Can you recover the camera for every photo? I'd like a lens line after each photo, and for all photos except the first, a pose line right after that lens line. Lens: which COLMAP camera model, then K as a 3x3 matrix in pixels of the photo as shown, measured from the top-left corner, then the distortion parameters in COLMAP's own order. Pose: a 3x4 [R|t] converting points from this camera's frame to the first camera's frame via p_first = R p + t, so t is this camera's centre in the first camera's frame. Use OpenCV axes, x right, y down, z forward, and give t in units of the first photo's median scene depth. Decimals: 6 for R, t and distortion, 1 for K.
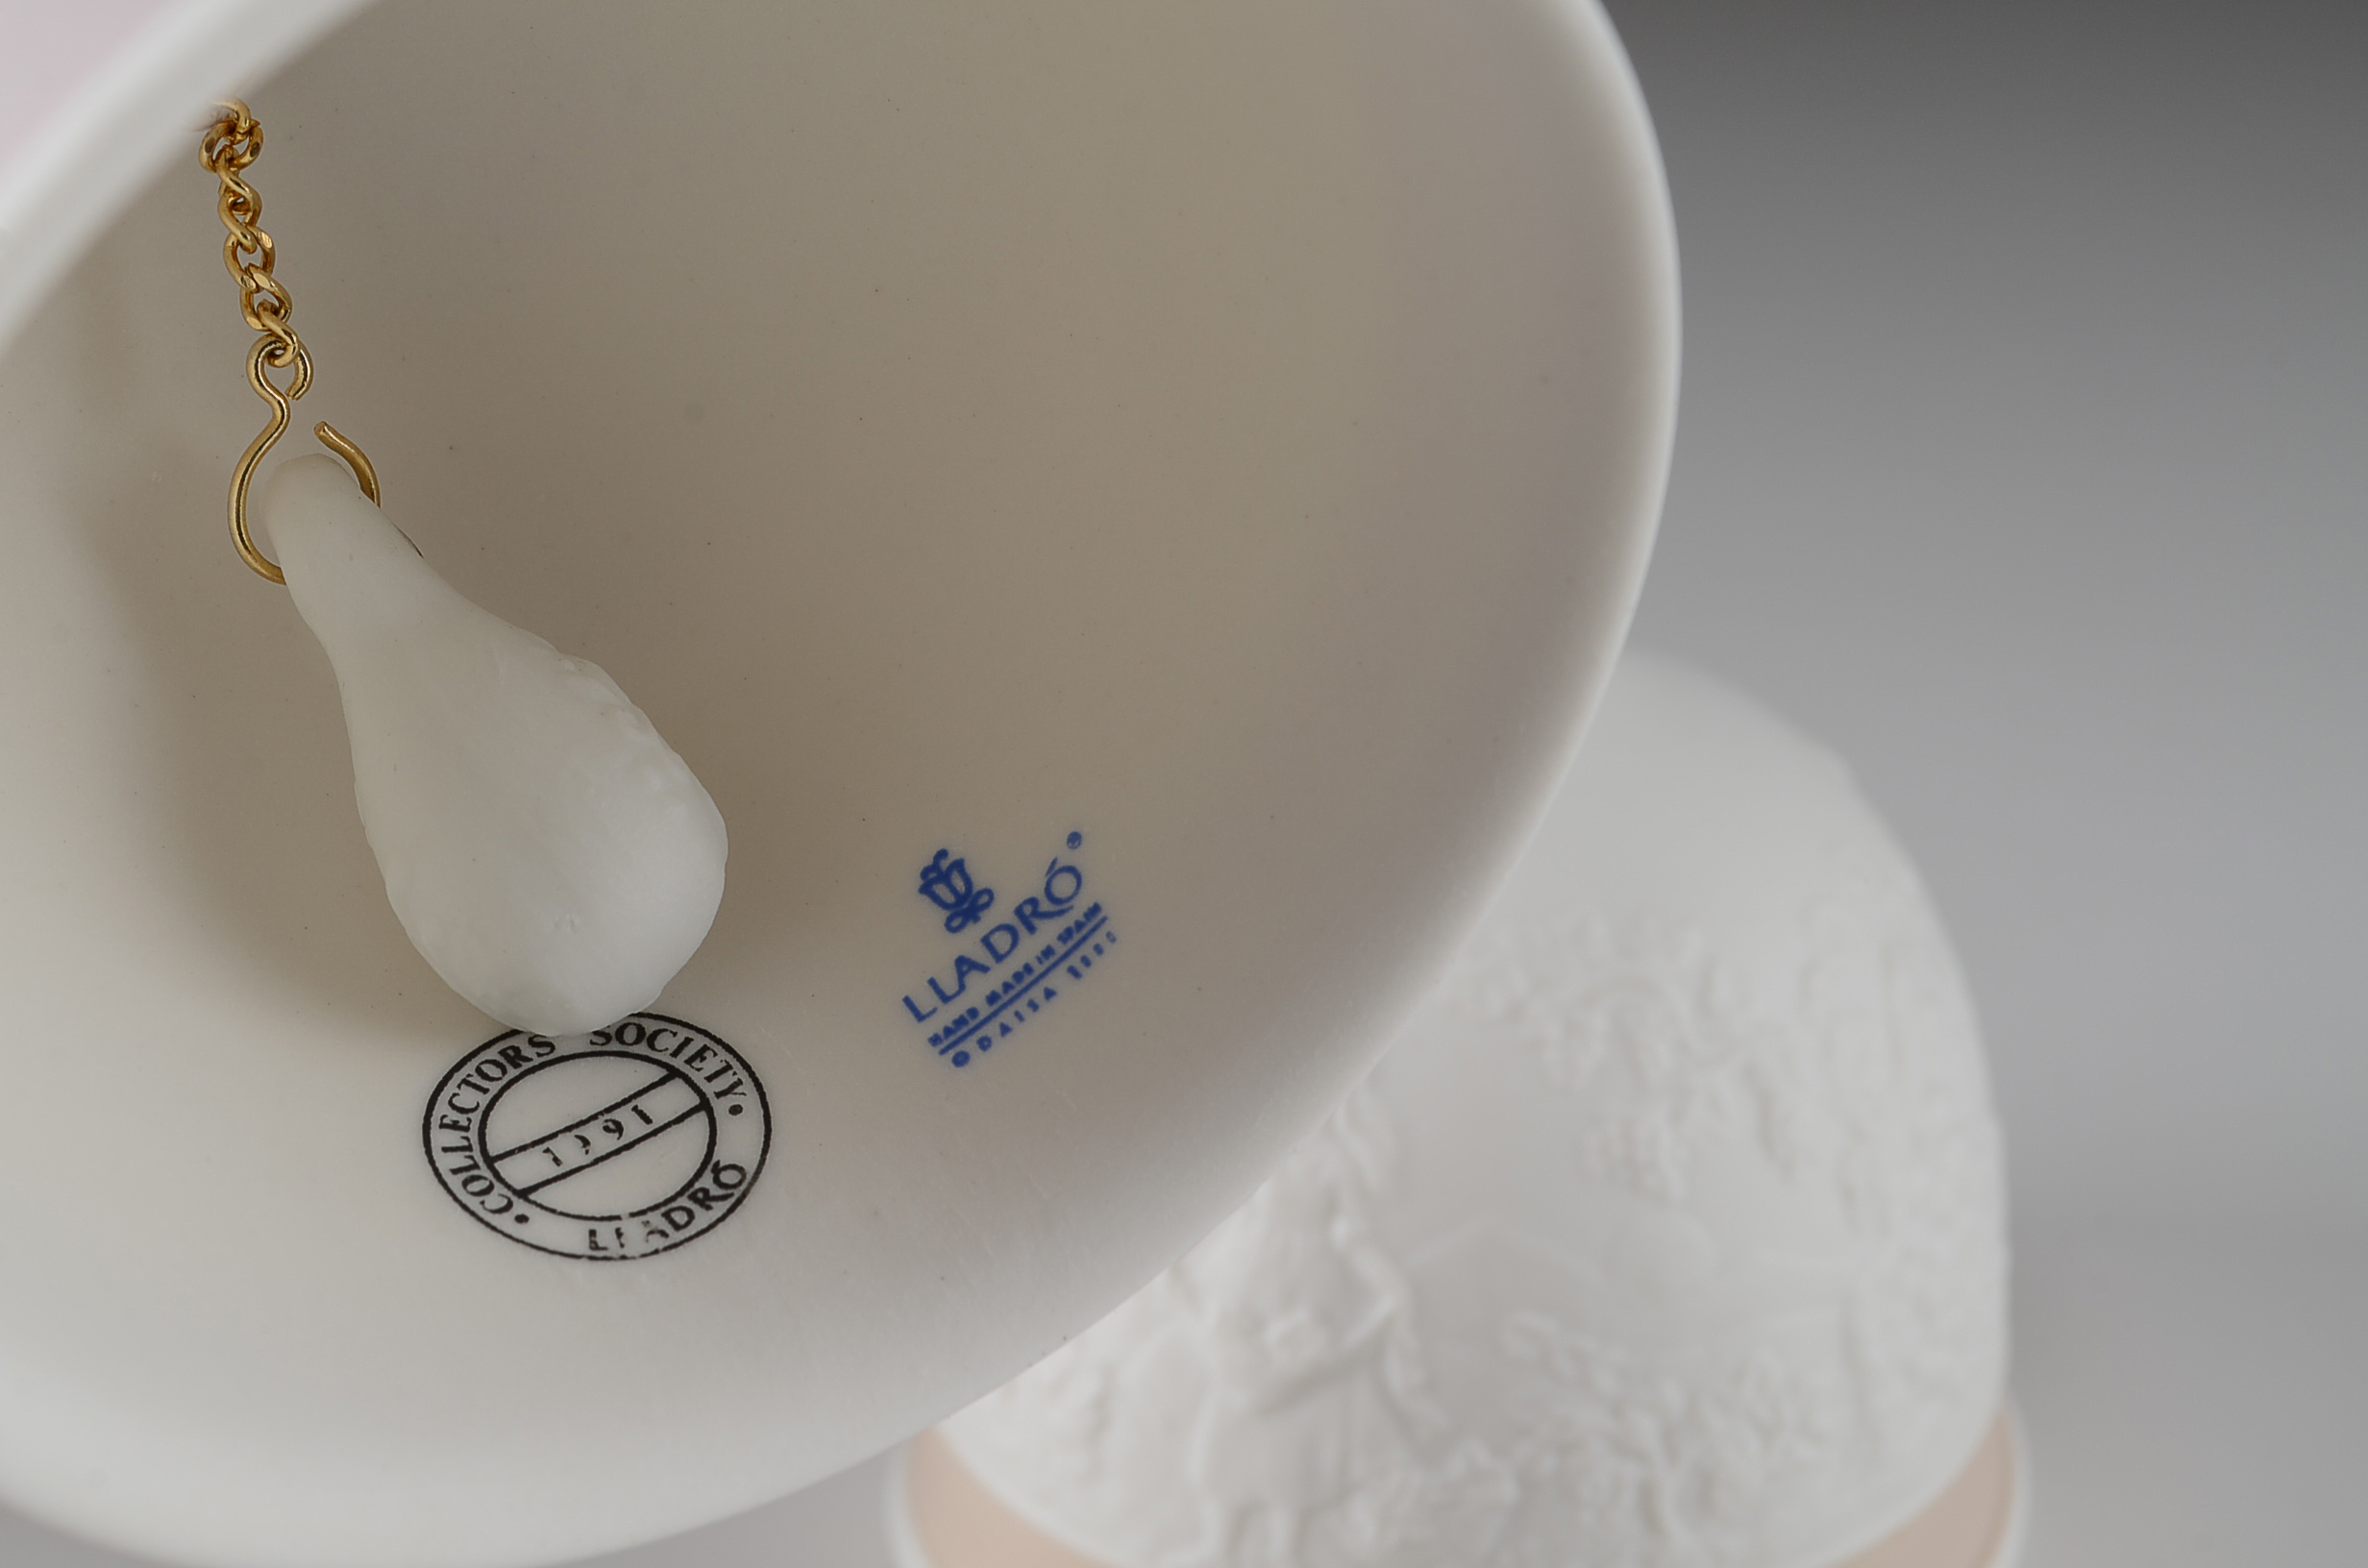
lens RADIAL K [[4584.9, 0, 1184.0], [0, 4584.9, 784.0], [0, 0, 1]] dist [0.038281, -0.212776]
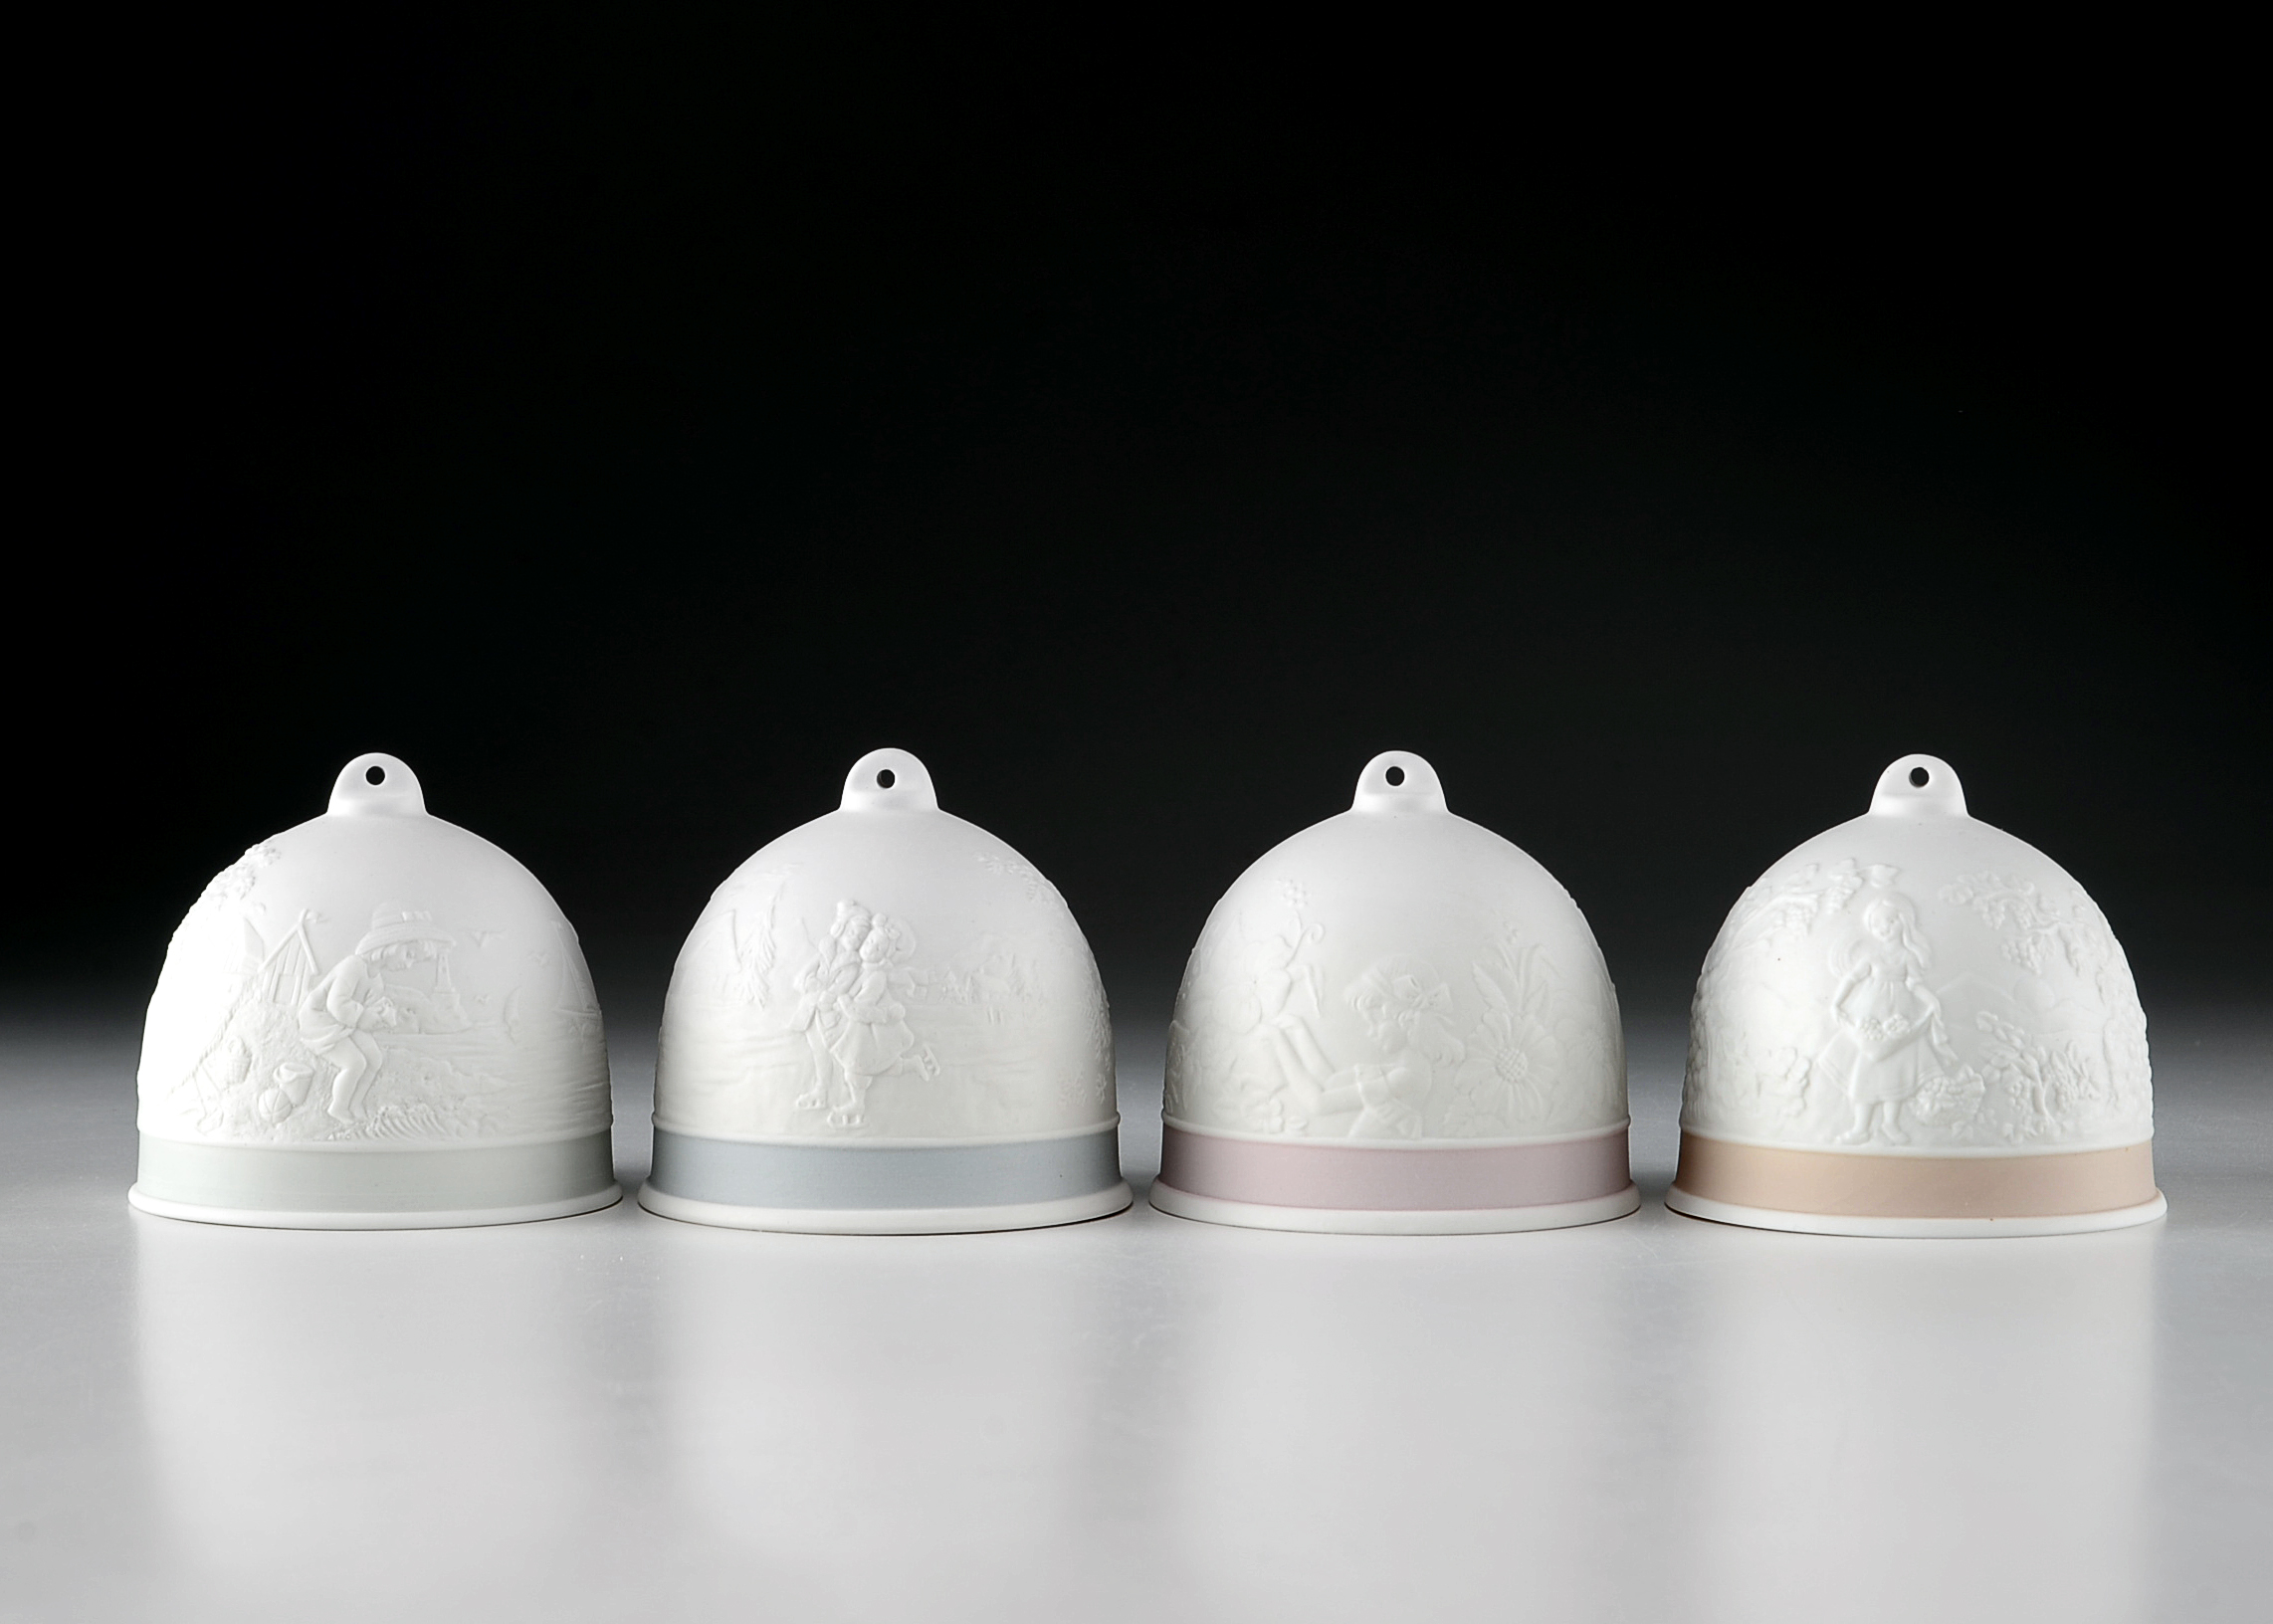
lens RADIAL K [[4812.6, 0, 1136.5], [0, 4812.6, 812.0], [0, 0, 1]] dist [-0.050404, 0.475731]
pose [[0.996780, 0.005555, 0.079986, -0.596219], [0.023982, 0.931274, -0.363530, 0.952932], [-0.076508, 0.364278, 0.928142, -1.440727]]
